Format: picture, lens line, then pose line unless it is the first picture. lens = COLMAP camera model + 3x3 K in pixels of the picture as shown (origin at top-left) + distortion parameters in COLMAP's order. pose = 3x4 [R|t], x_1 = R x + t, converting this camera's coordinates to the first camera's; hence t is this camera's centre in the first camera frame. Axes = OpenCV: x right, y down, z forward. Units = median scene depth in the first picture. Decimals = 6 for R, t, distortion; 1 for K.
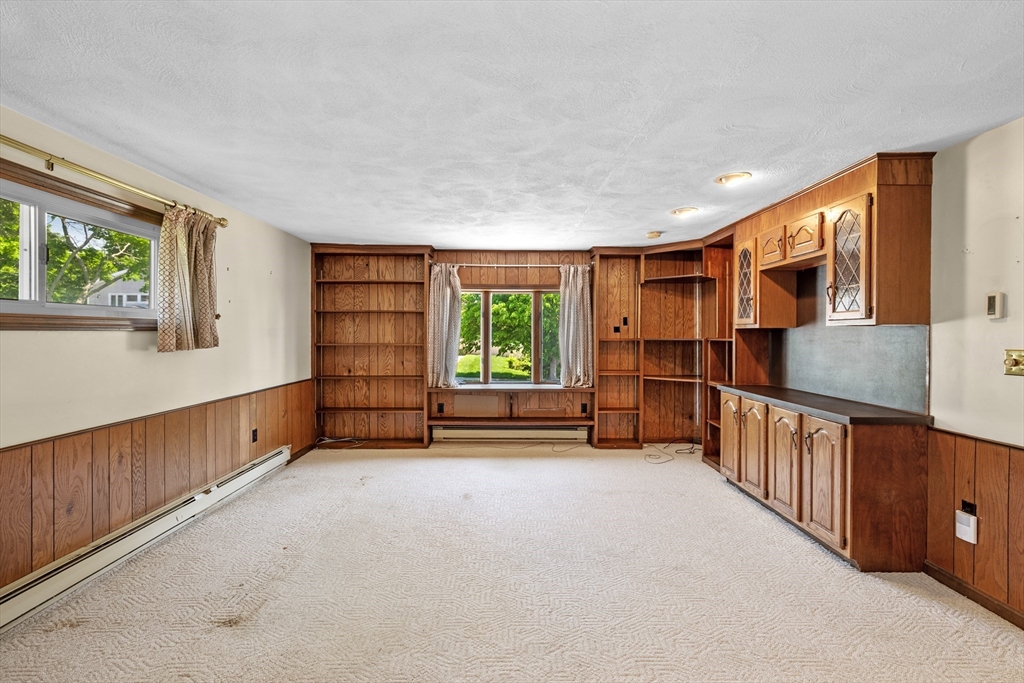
lens RADIAL K [[455.0, 0, 513.0], [0, 455.0, 336.4], [0, 0, 1]] dist [0.000159, 0.000025]
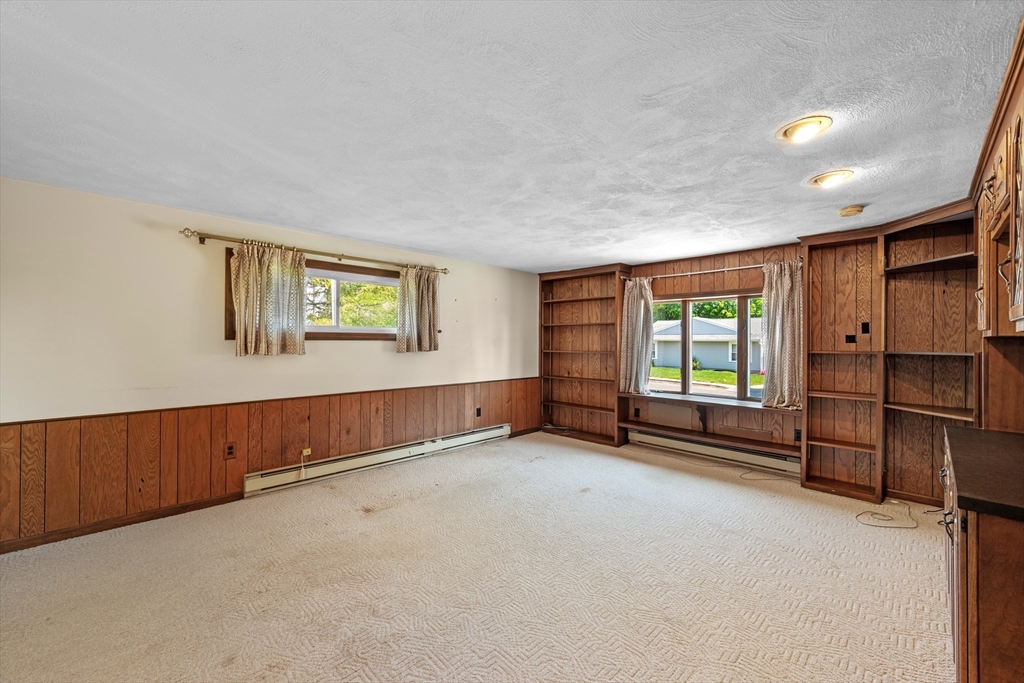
lens RADIAL K [[408.9, 0, 509.9], [0, 408.9, 339.0], [0, 0, 1]] dist [0.006030, -0.000470]
pose [[0.695687, -0.002103, -0.718342, 0.442214], [-0.009418, 0.999883, -0.012048, -0.001804], [0.718283, 0.015147, 0.695586, 0.154508]]
